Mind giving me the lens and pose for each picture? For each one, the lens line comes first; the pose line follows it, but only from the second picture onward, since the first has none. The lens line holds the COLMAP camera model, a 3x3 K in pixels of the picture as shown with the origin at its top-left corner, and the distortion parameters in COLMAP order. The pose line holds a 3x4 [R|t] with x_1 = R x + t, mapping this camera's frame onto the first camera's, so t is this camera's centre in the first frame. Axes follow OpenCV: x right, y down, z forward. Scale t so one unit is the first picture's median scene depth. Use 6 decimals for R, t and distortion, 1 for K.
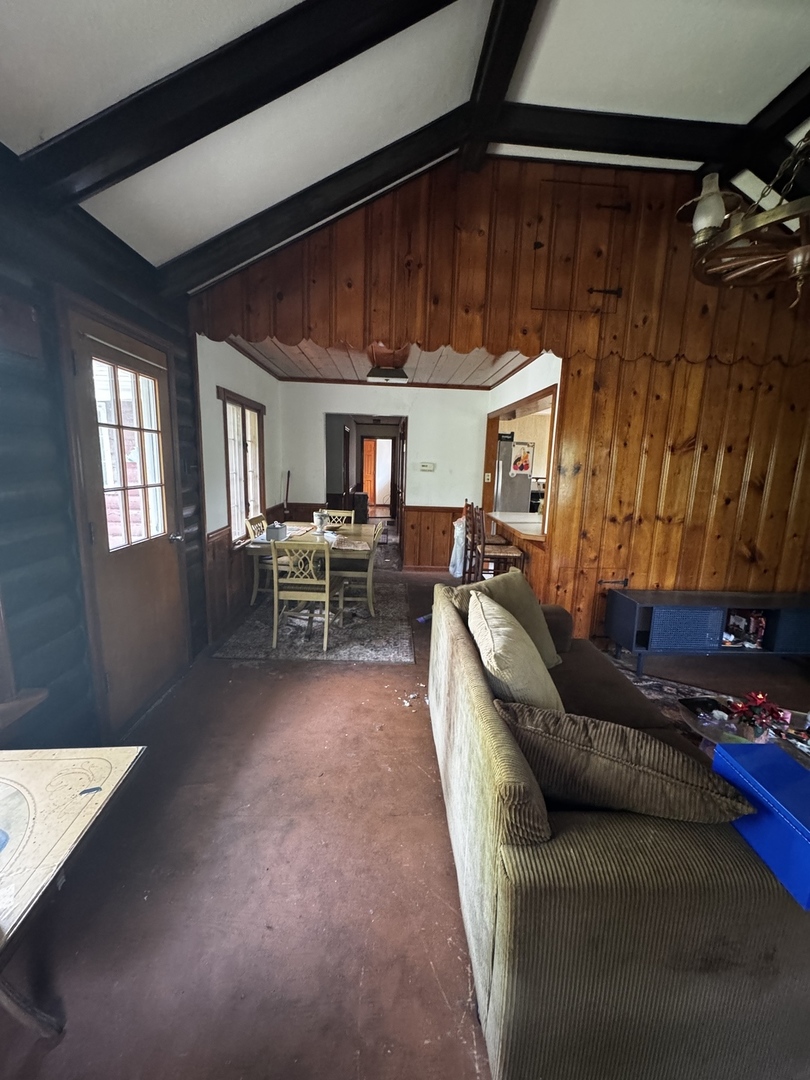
lens RADIAL K [[431.8, 0, 406.4], [0, 431.8, 538.1], [0, 0, 1]] dist [-0.003798, 0.000683]
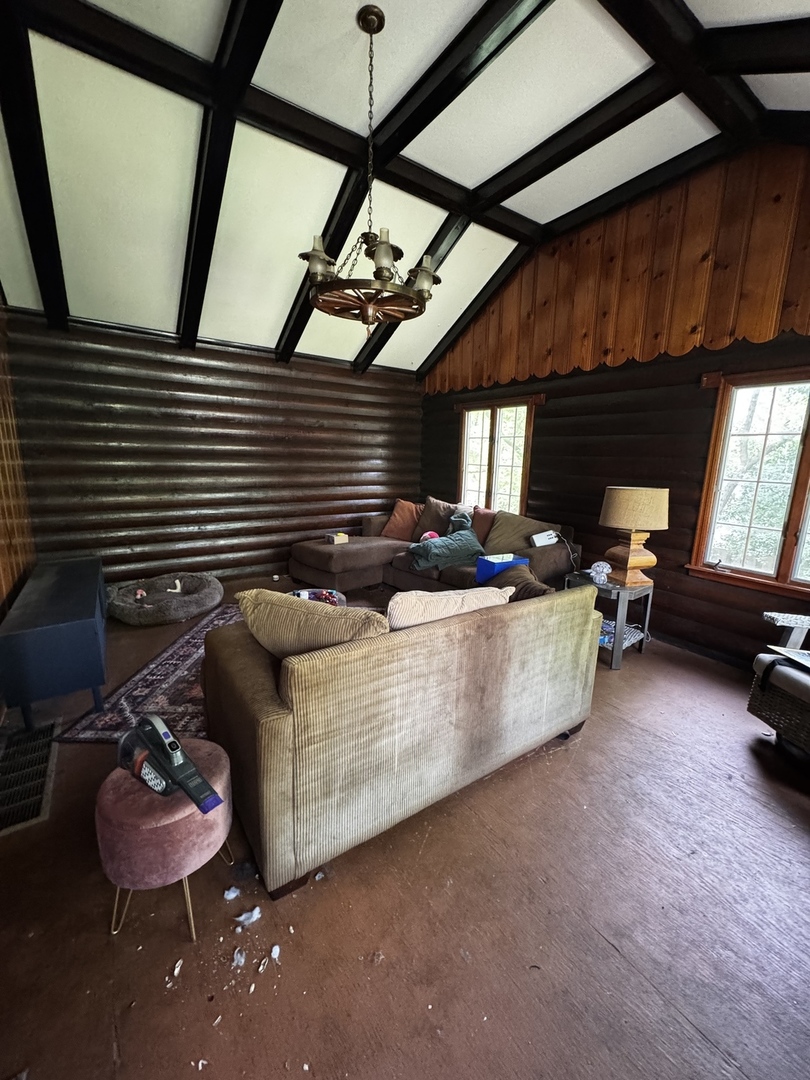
lens RADIAL K [[431.8, 0, 405.3], [0, 431.8, 539.1], [0, 0, 1]] dist [-0.003798, 0.000683]
pose [[-0.528820, -0.203253, 0.824037, -0.305909], [0.111940, 0.945717, 0.305103, -0.136436], [-0.841320, 0.253588, -0.477362, 0.833747]]
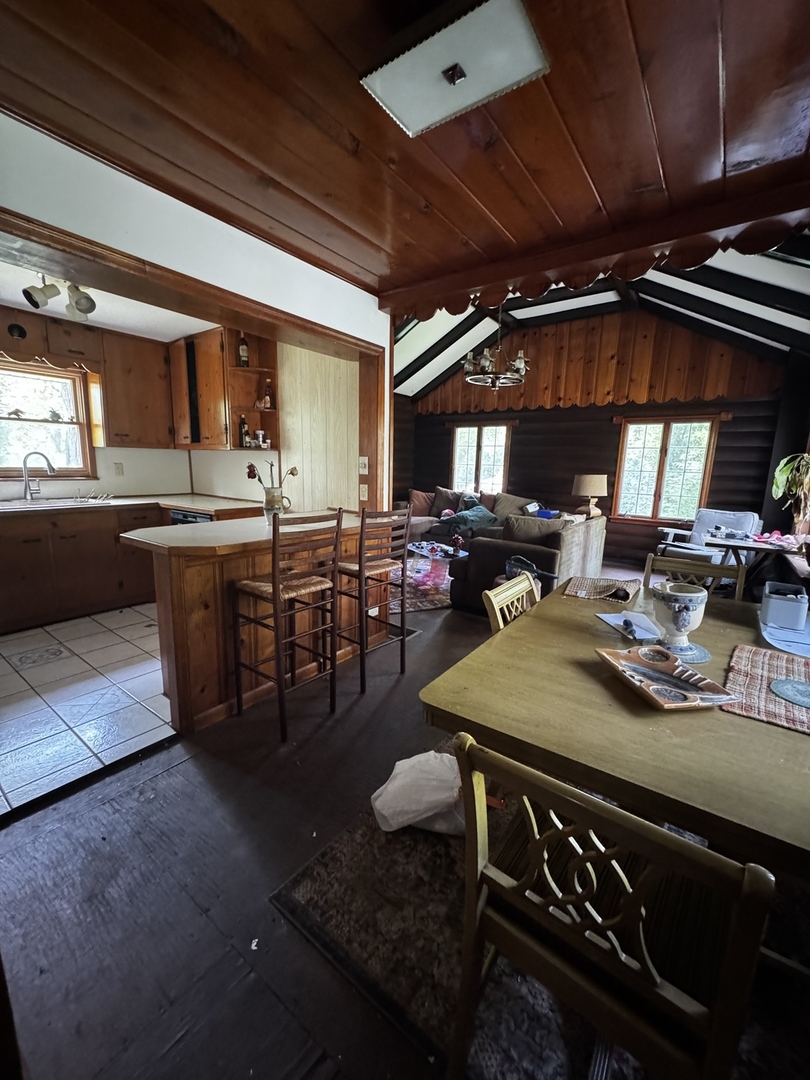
lens RADIAL K [[431.8, 0, 406.5], [0, 431.8, 538.0], [0, 0, 1]] dist [-0.003798, 0.000683]
pose [[-0.780756, -0.156695, 0.604869, -0.301999], [0.062109, 0.943788, 0.324664, -0.283404], [-0.621741, 0.291051, -0.727136, 1.800426]]
